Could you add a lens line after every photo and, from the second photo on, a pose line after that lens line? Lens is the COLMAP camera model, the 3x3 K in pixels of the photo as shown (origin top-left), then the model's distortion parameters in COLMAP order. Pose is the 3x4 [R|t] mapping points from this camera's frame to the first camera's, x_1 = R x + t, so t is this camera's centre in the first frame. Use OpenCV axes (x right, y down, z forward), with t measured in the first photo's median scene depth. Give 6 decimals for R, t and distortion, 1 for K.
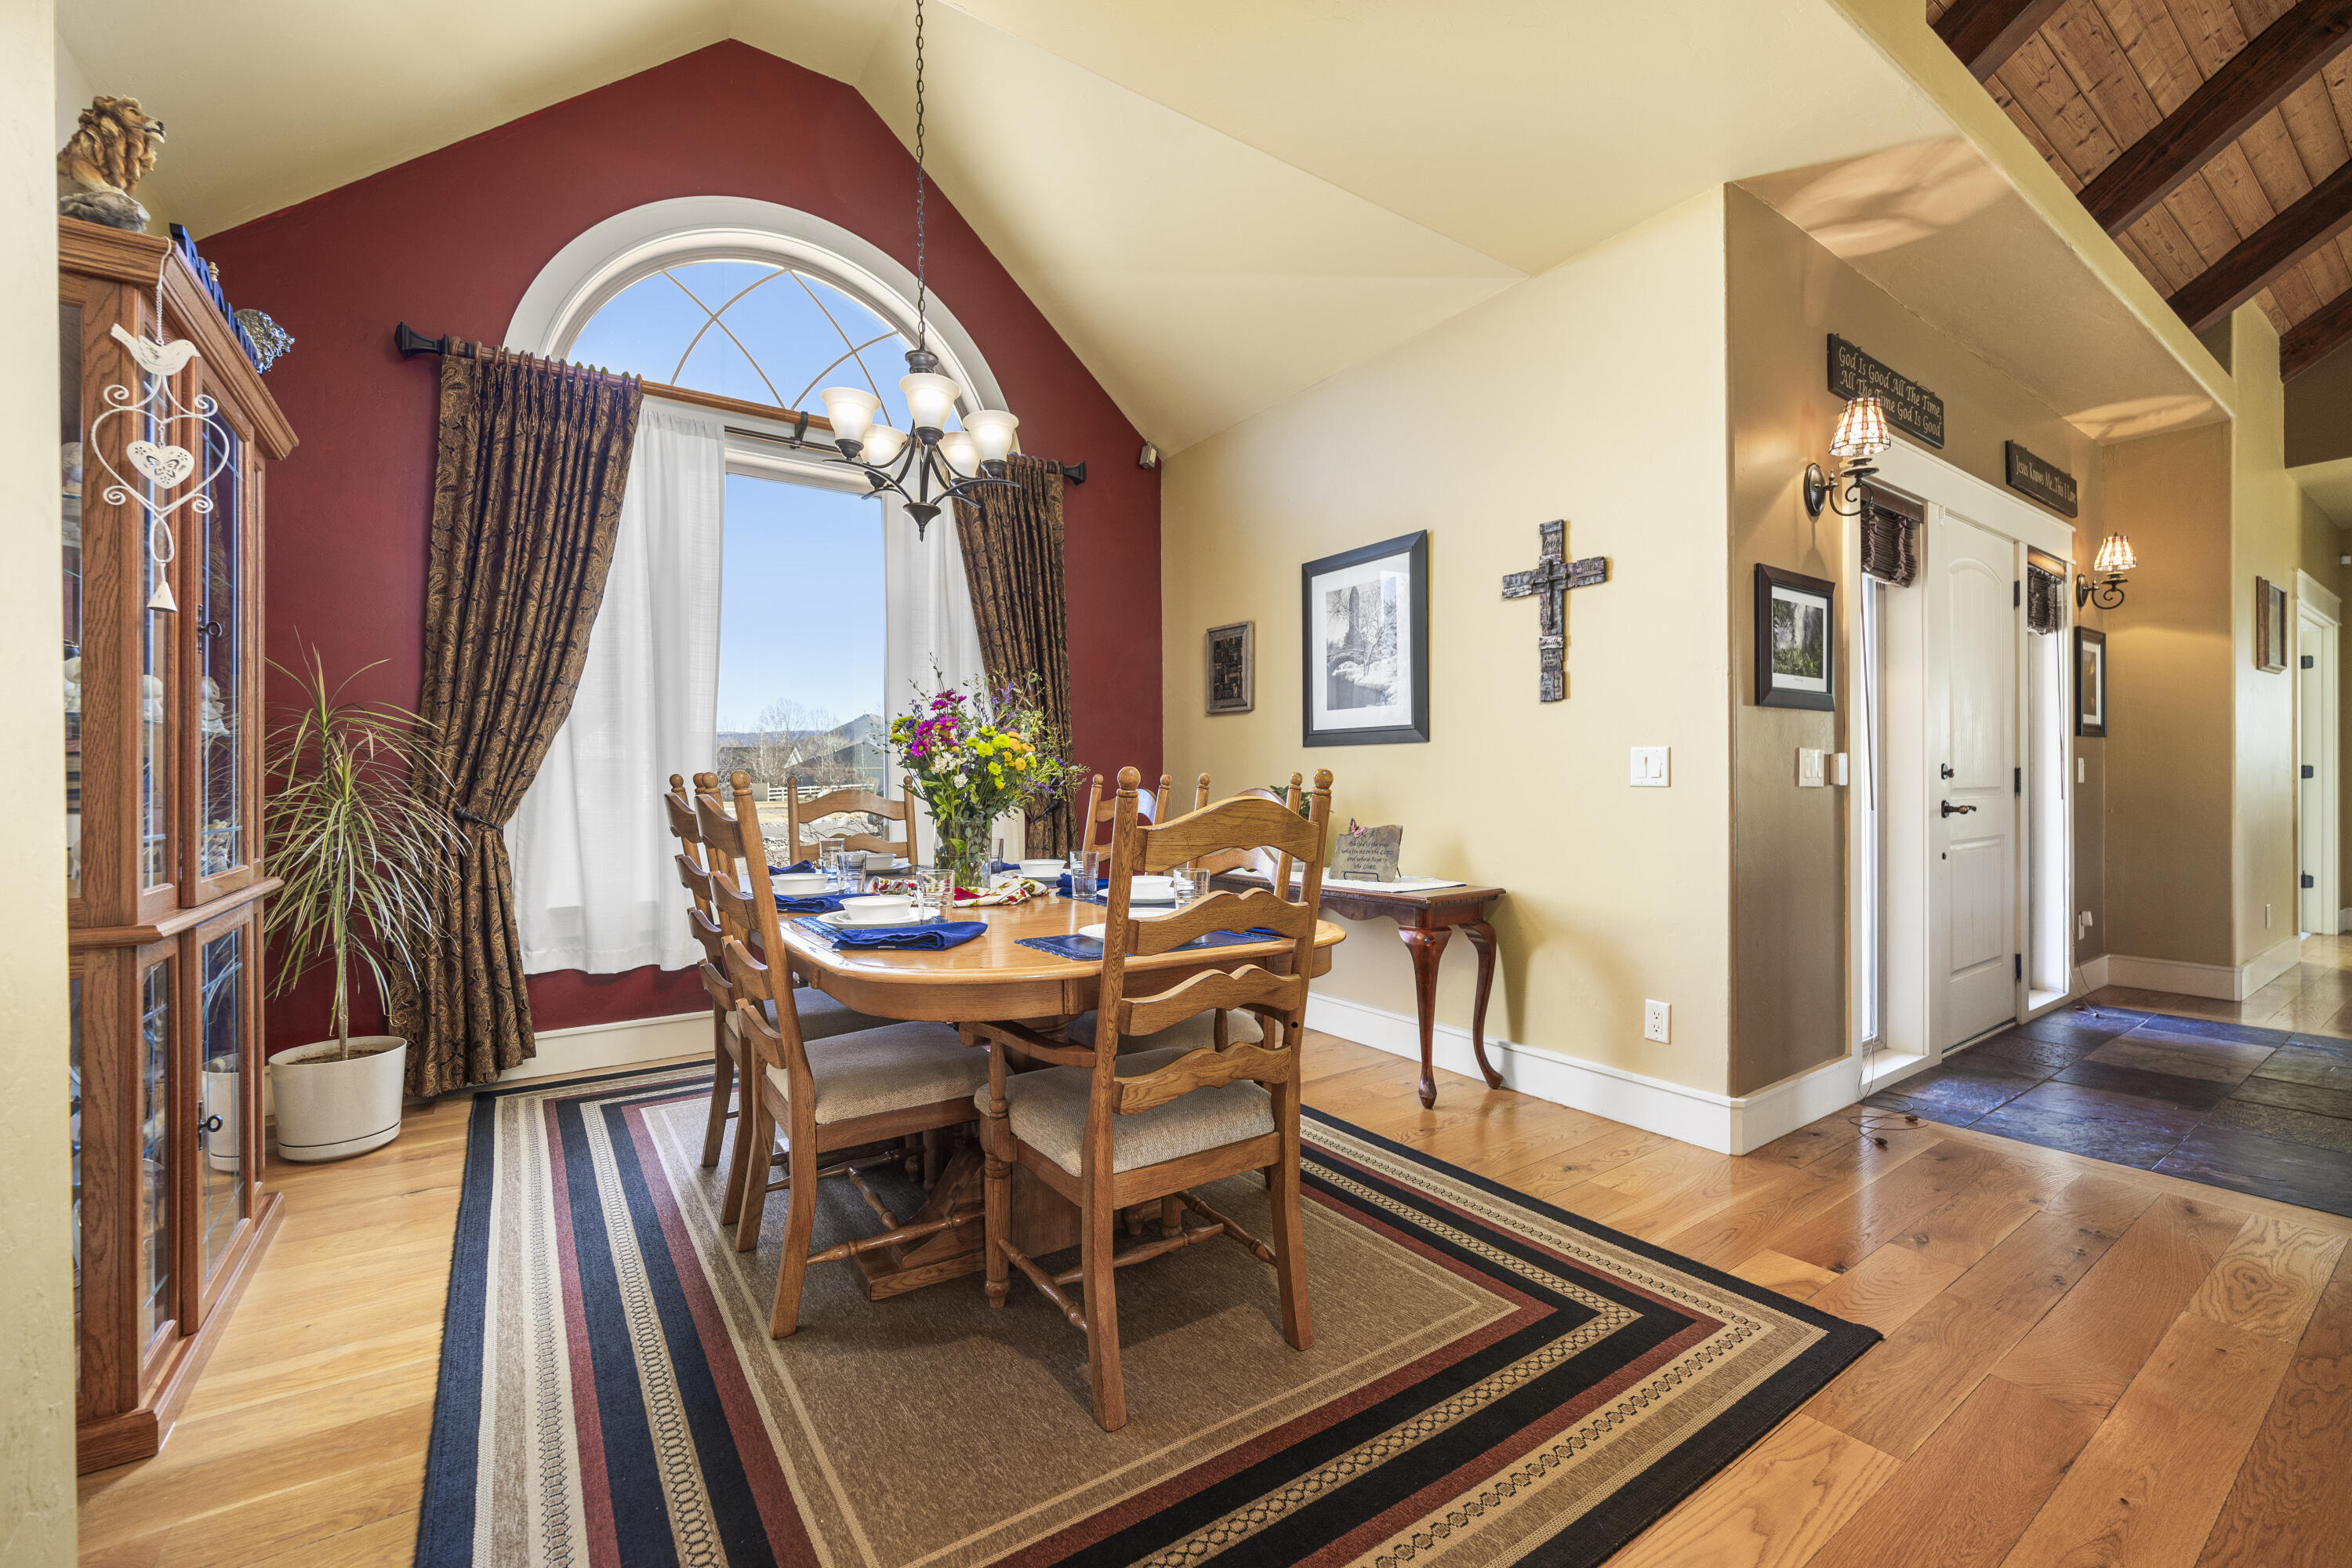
lens RADIAL K [[971.2, 0, 1168.2], [0, 971.2, 778.9], [0, 0, 1]] dist [-0.001470, -0.000034]
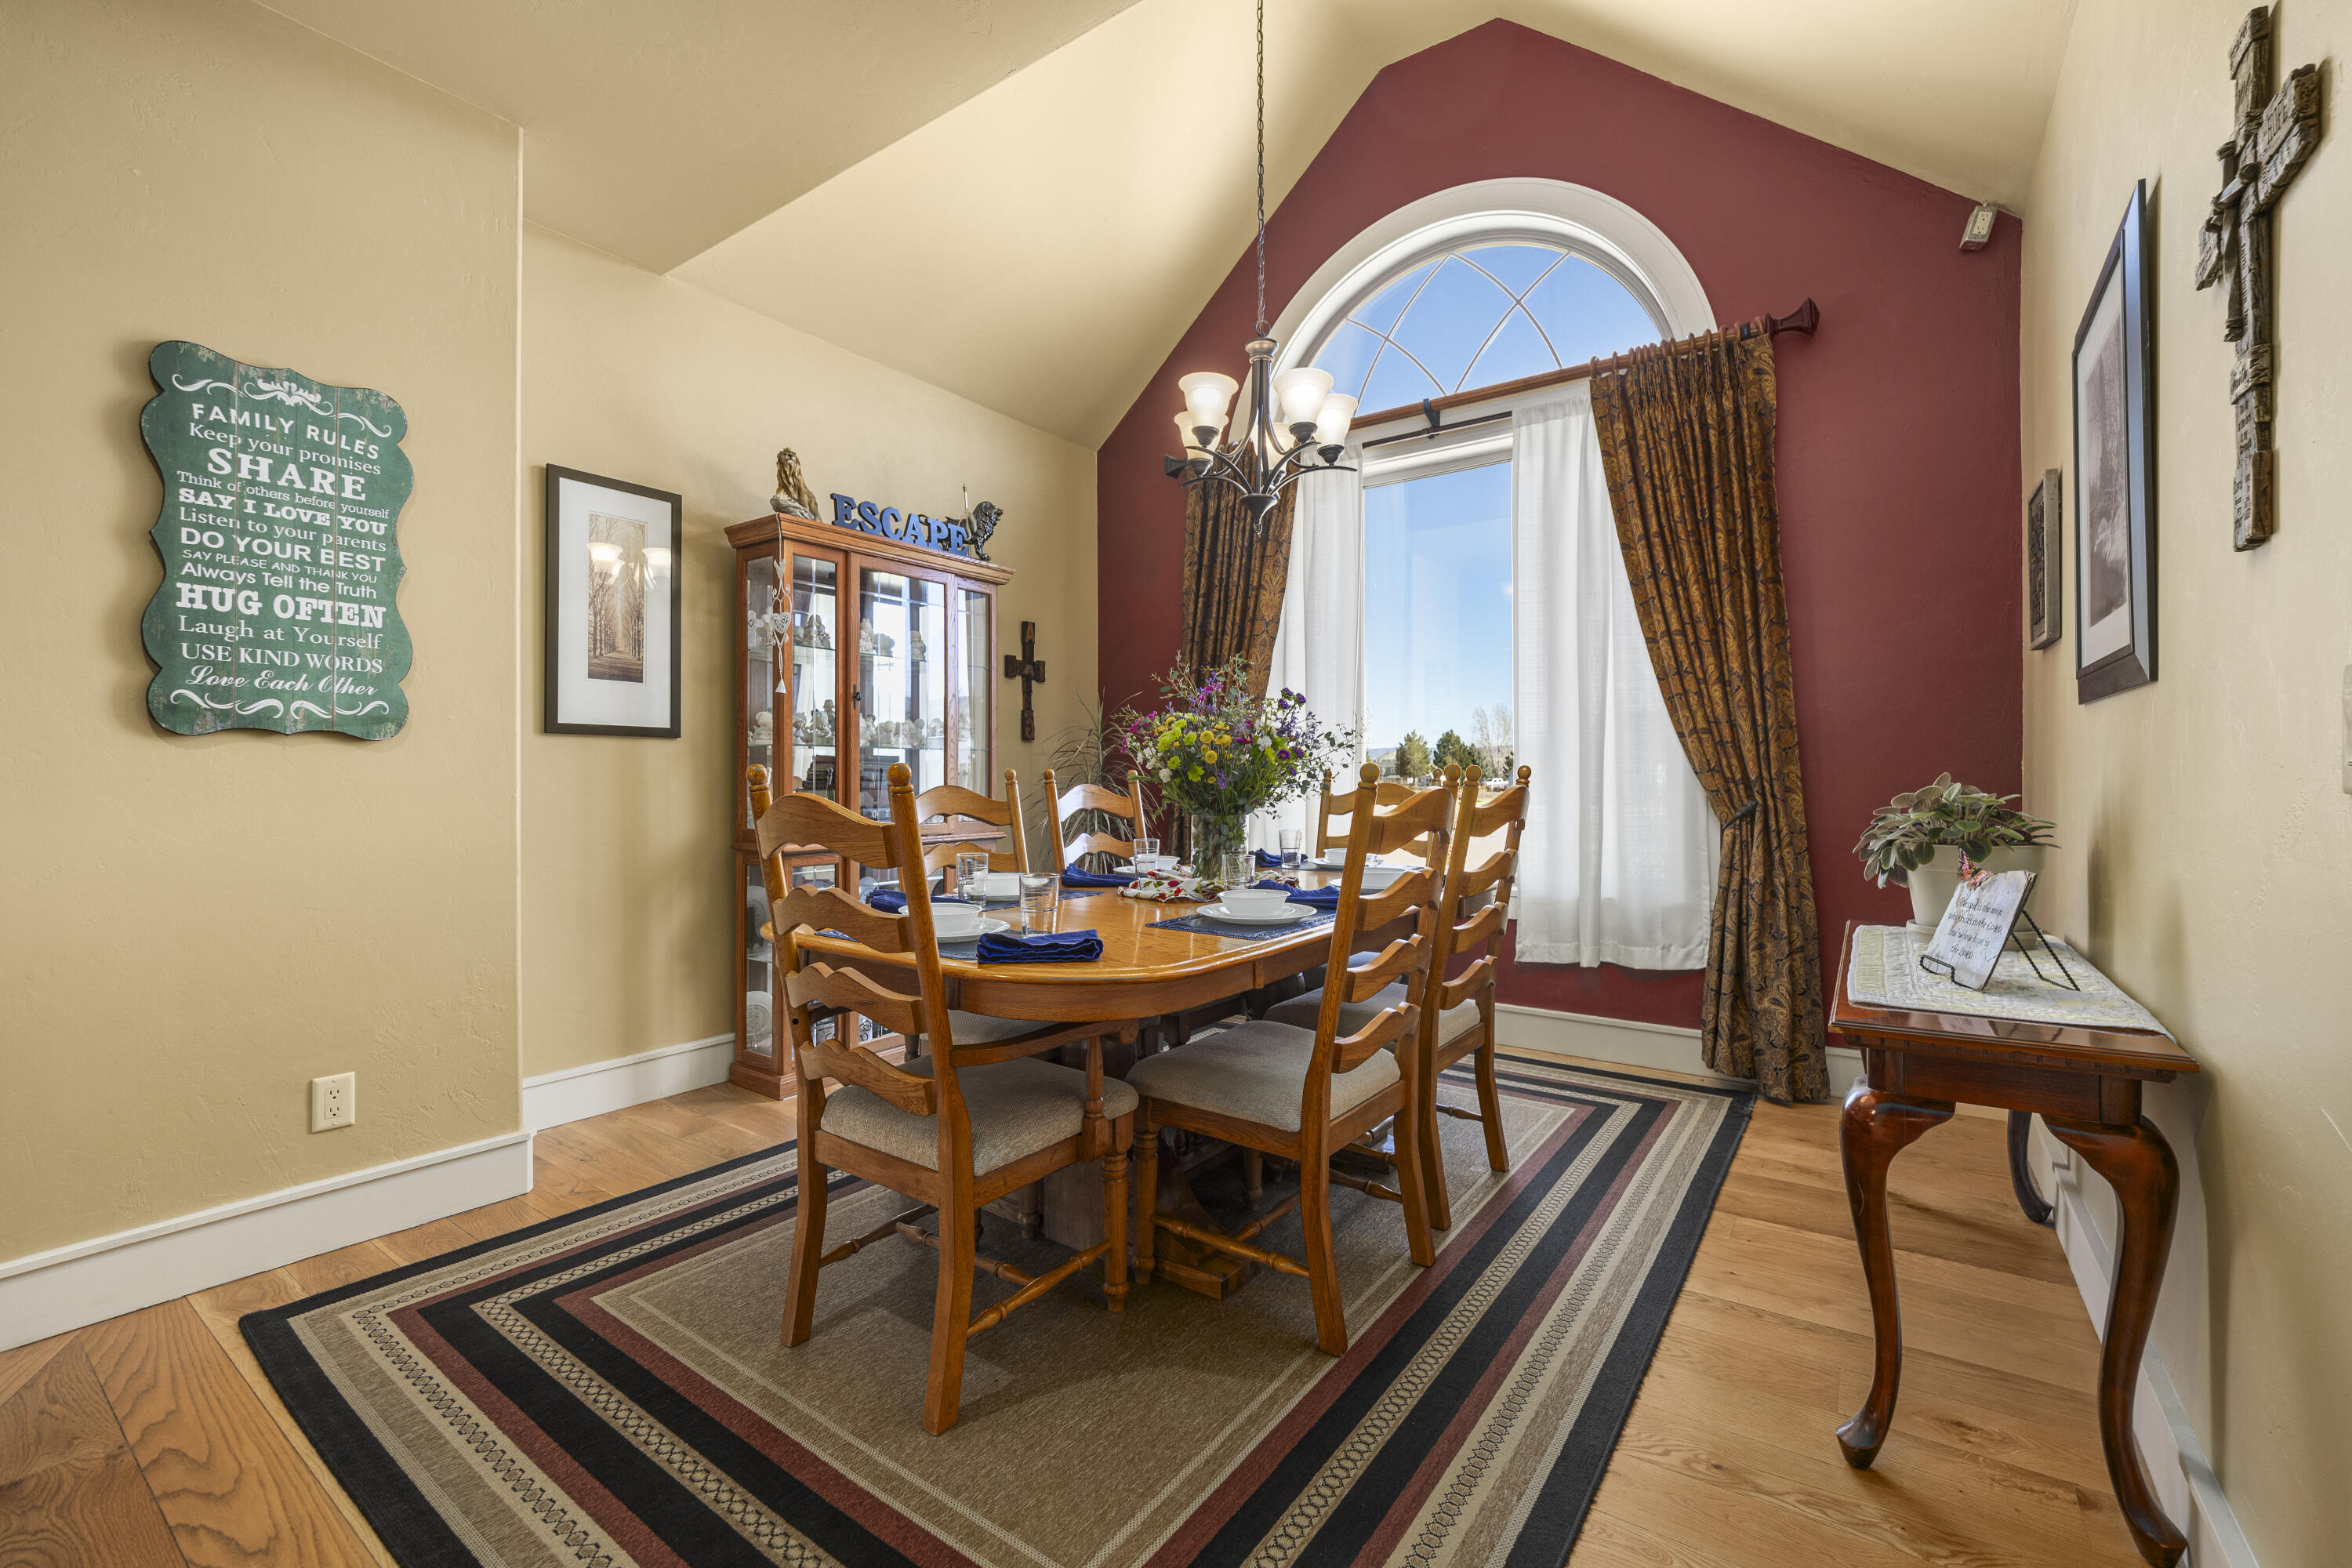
lens RADIAL K [[989.3, 0, 1170.4], [0, 989.3, 784.9], [0, 0, 1]] dist [0.001663, 0.000109]
pose [[0.340606, 0.004042, -0.940198, 0.532911], [0.001714, 0.999986, 0.004920, 0.006244], [0.940205, -0.003287, 0.340594, 0.466314]]
